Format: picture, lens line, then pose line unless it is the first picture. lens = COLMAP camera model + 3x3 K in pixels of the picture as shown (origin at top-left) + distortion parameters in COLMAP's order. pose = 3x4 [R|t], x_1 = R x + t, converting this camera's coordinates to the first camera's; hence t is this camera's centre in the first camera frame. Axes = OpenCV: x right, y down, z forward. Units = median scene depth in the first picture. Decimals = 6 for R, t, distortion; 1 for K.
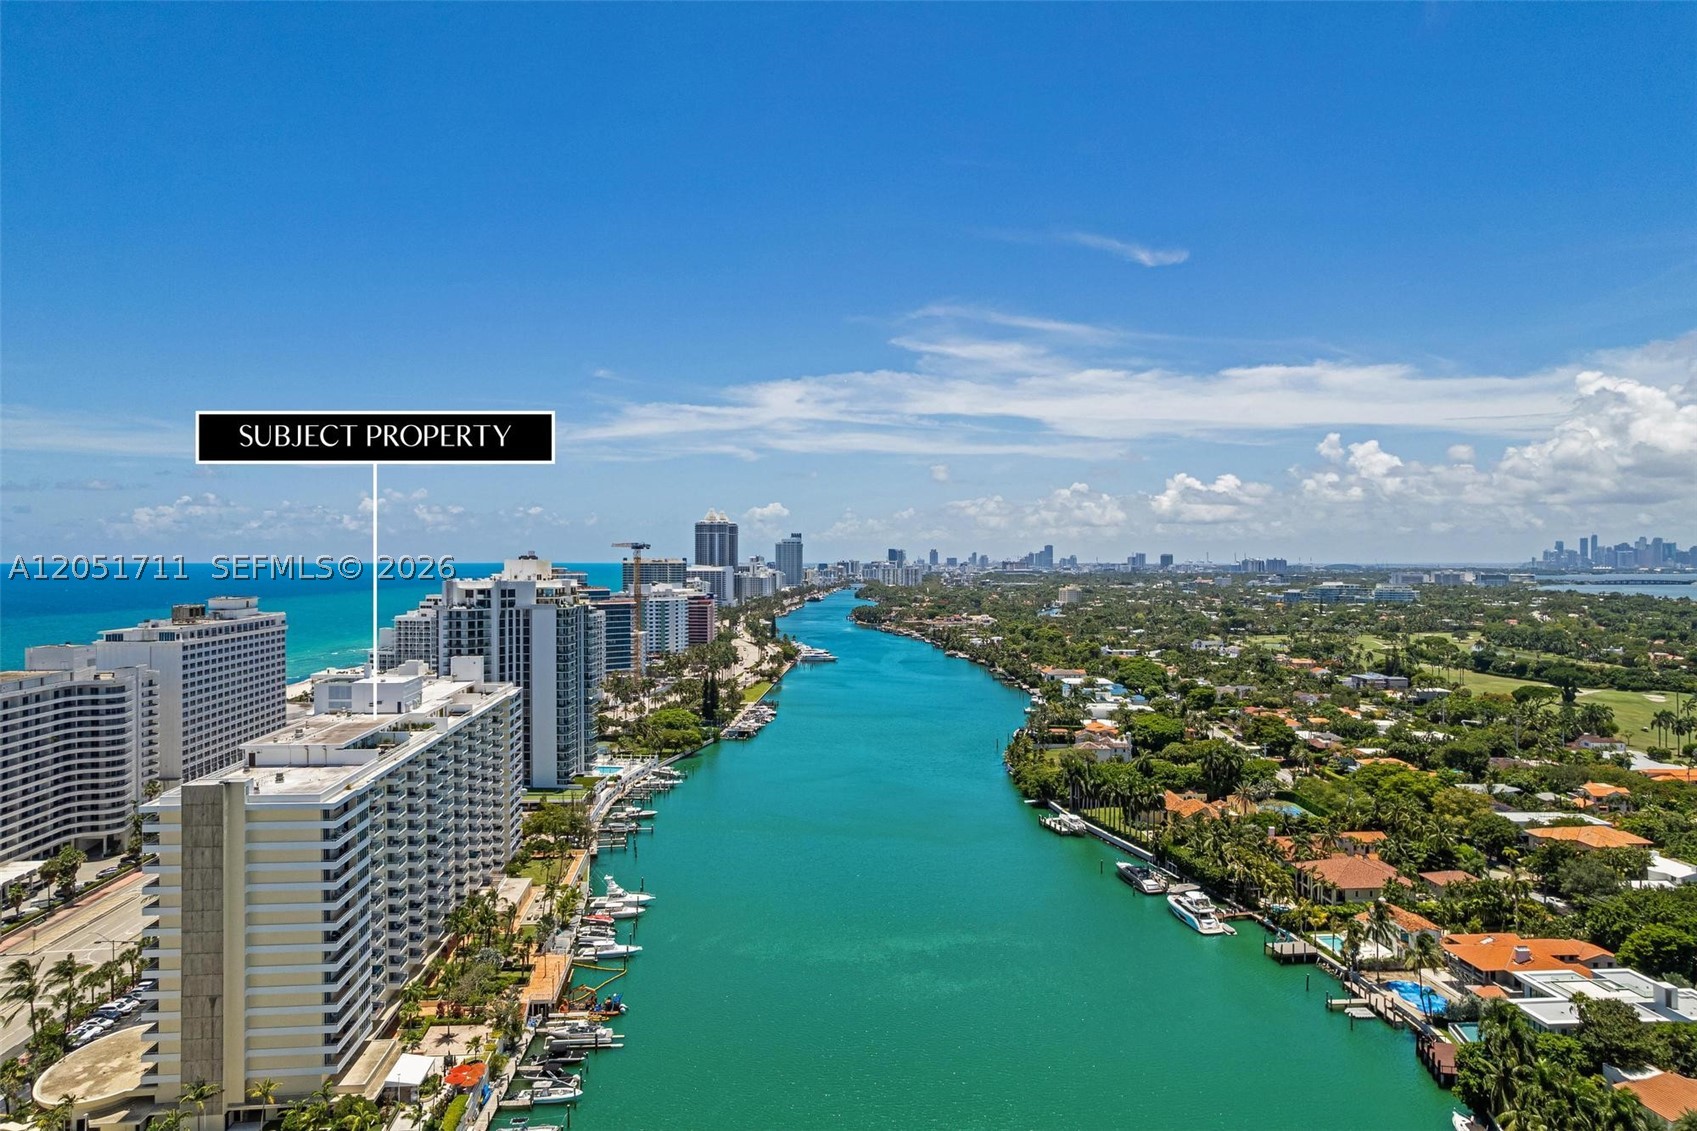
lens RADIAL K [[1103.3, 0, 842.8], [0, 1103.3, 557.1], [0, 0, 1]] dist [-0.063713, 0.067316]
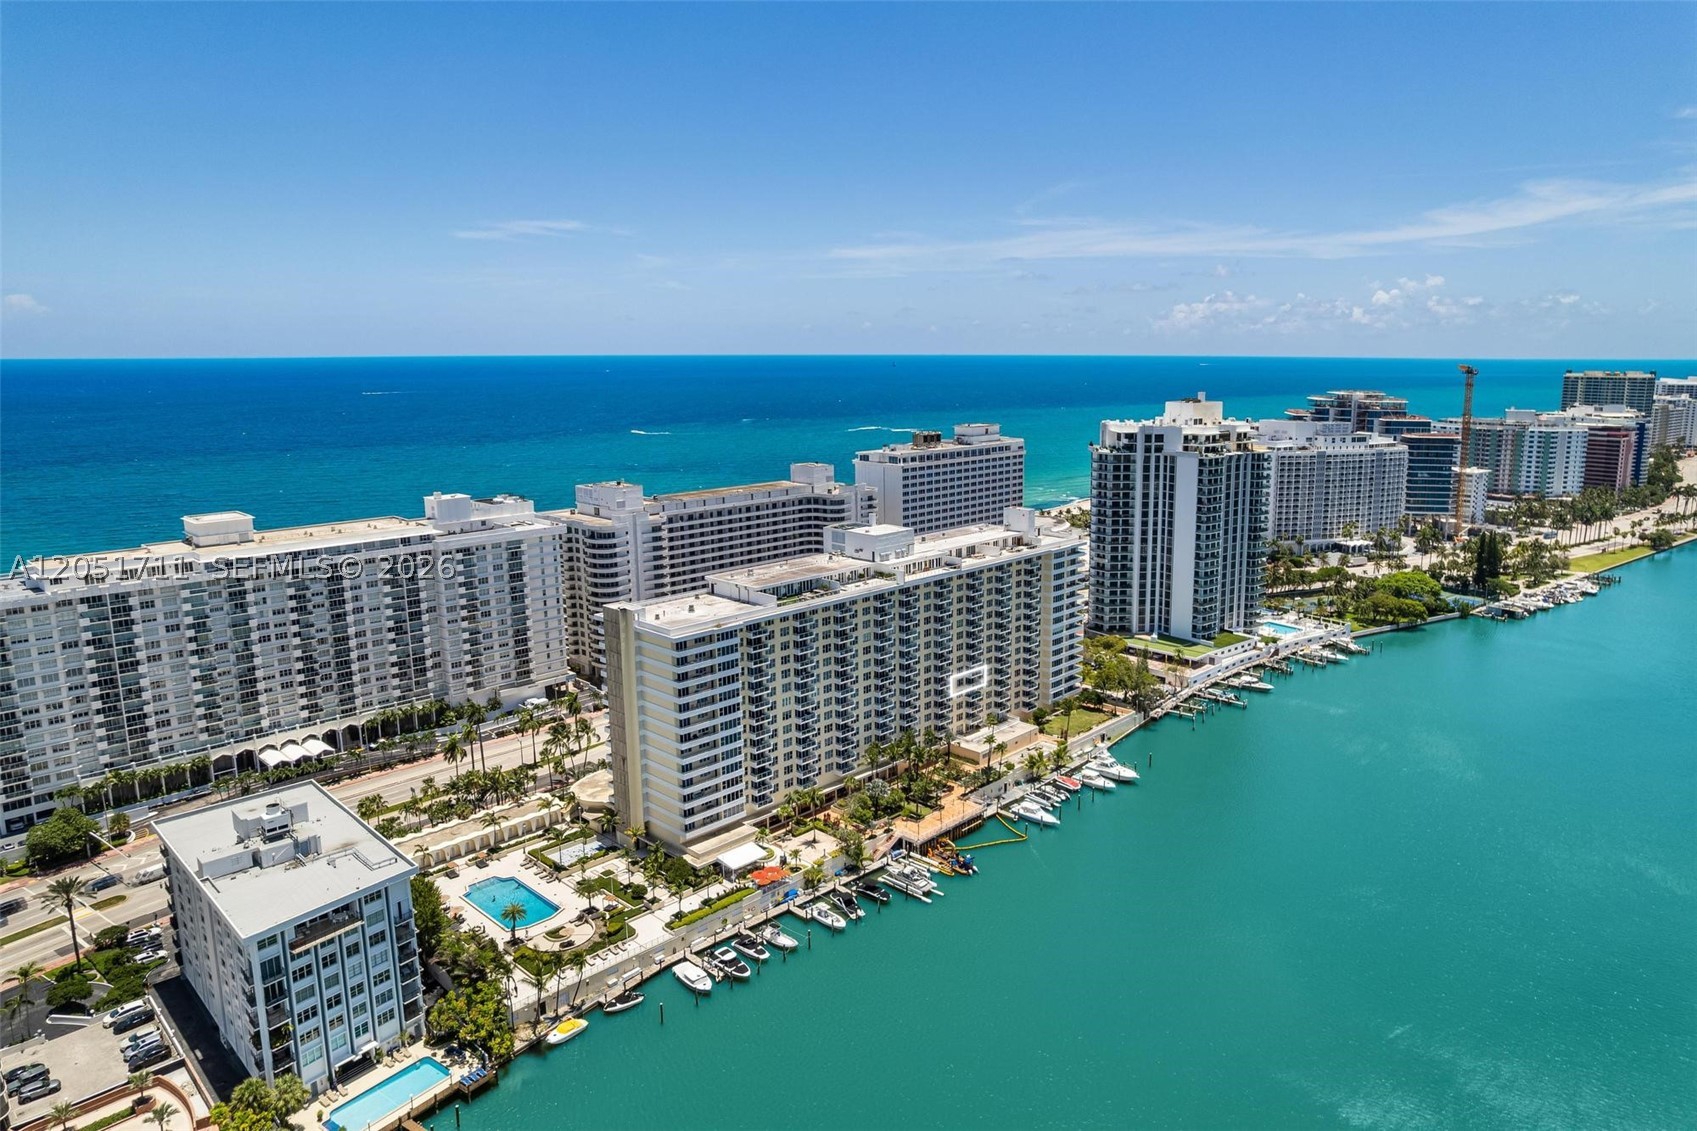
lens RADIAL K [[1103.3, 0, 842.8], [0, 1103.3, 557.1], [0, 0, 1]] dist [-0.063713, 0.067316]
pose [[0.649246, 0.137333, -0.748077, 0.264252], [0.003978, 0.982937, 0.183900, -0.044638], [0.760568, -0.122372, 0.637621, 0.150976]]
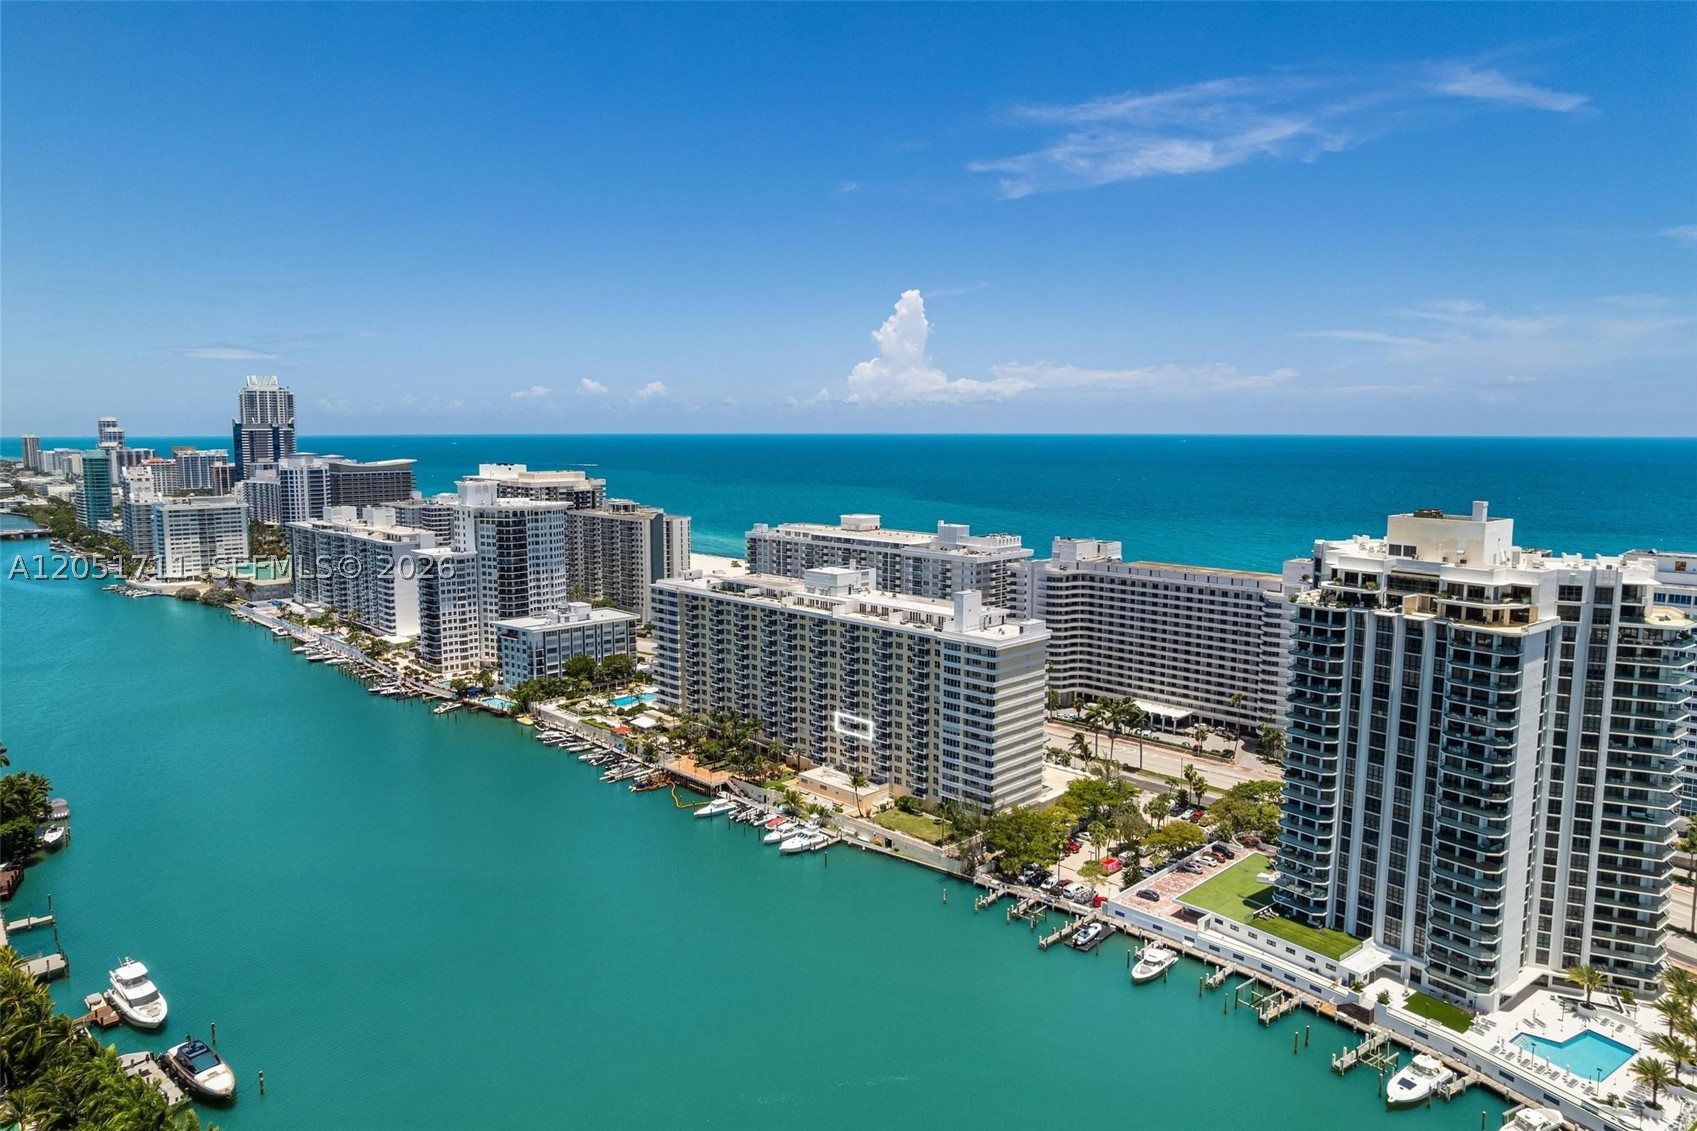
lens RADIAL K [[1071.9, 0, 848.5], [0, 1071.9, 565.5], [0, 0, 1]] dist [-0.043294, 0.038570]
pose [[-0.773927, 0.075036, -0.628814, 0.257771], [-0.004610, 0.992261, 0.124080, -0.037477], [0.633258, 0.098928, -0.767592, 1.279606]]
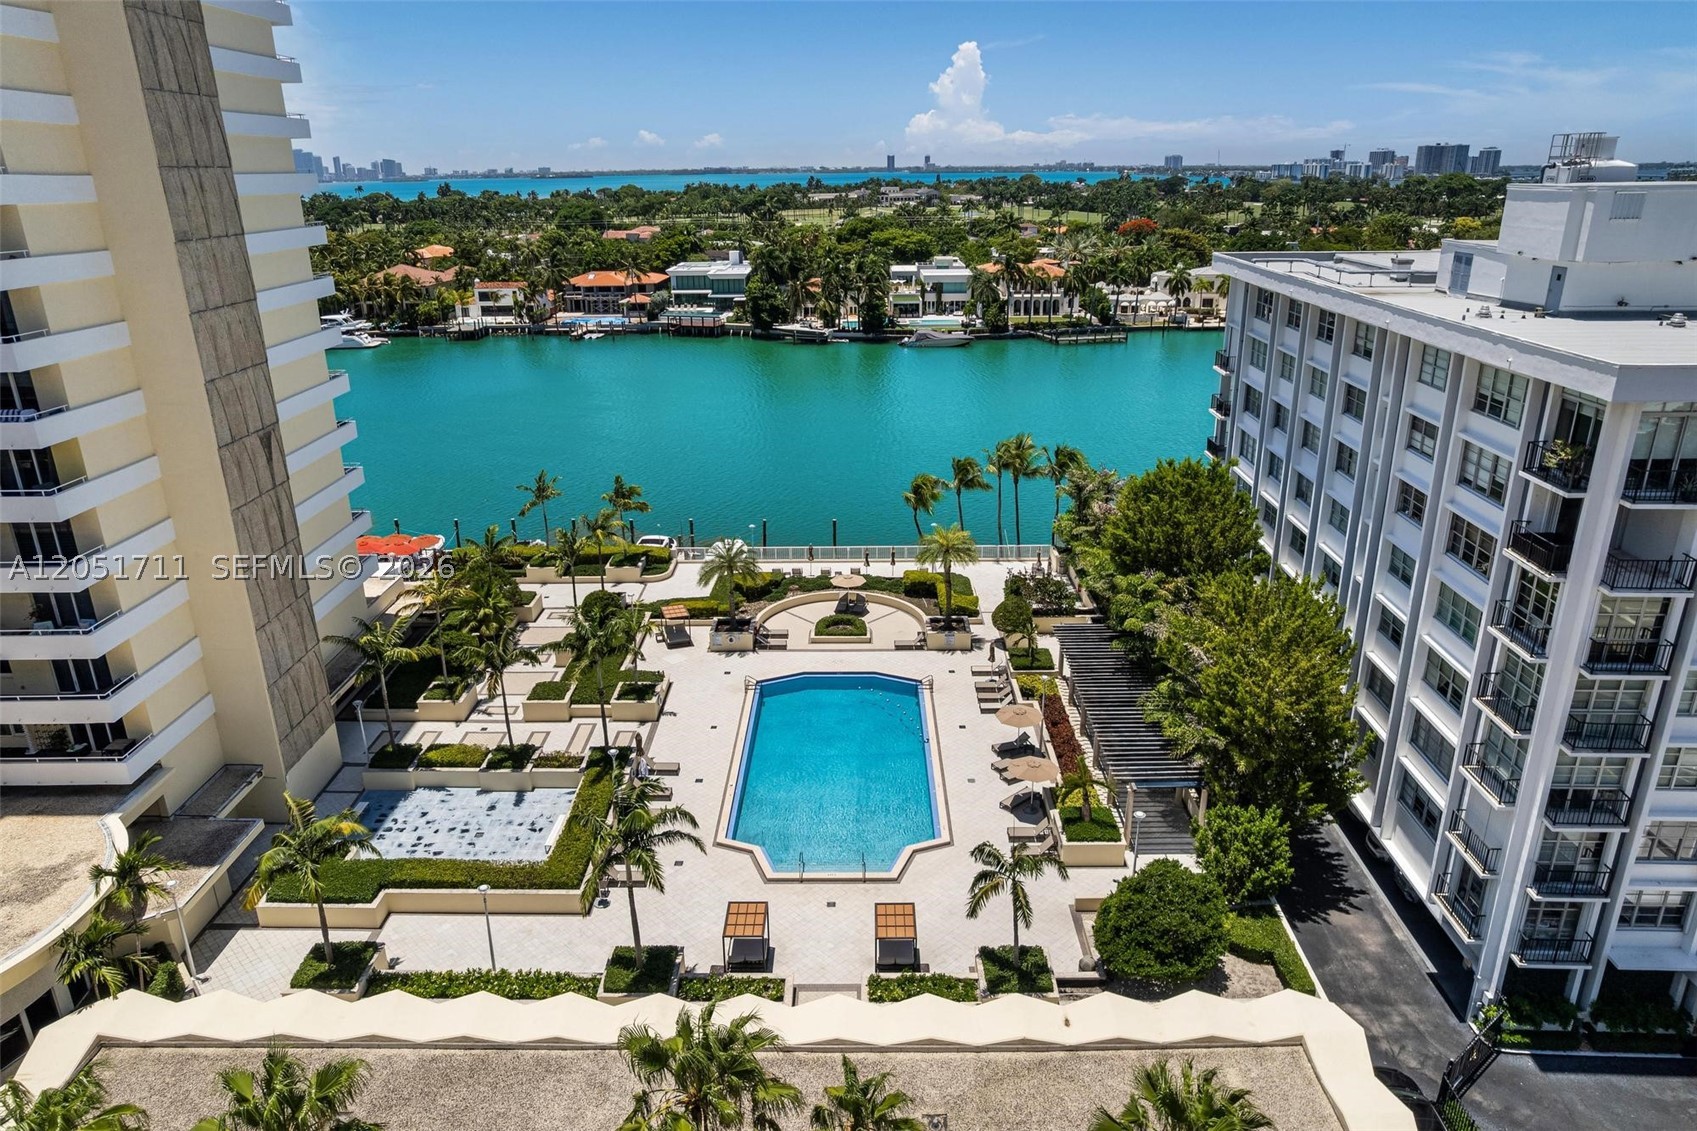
lens RADIAL K [[1071.2, 0, 820.2], [0, 1071.2, 563.3], [0, 0, 1]] dist [-0.067337, 0.057044]
pose [[0.118419, -0.349084, 0.929579, -0.374781], [0.021661, 0.936852, 0.349056, 0.140578], [-0.992727, -0.021199, 0.118503, 0.336811]]
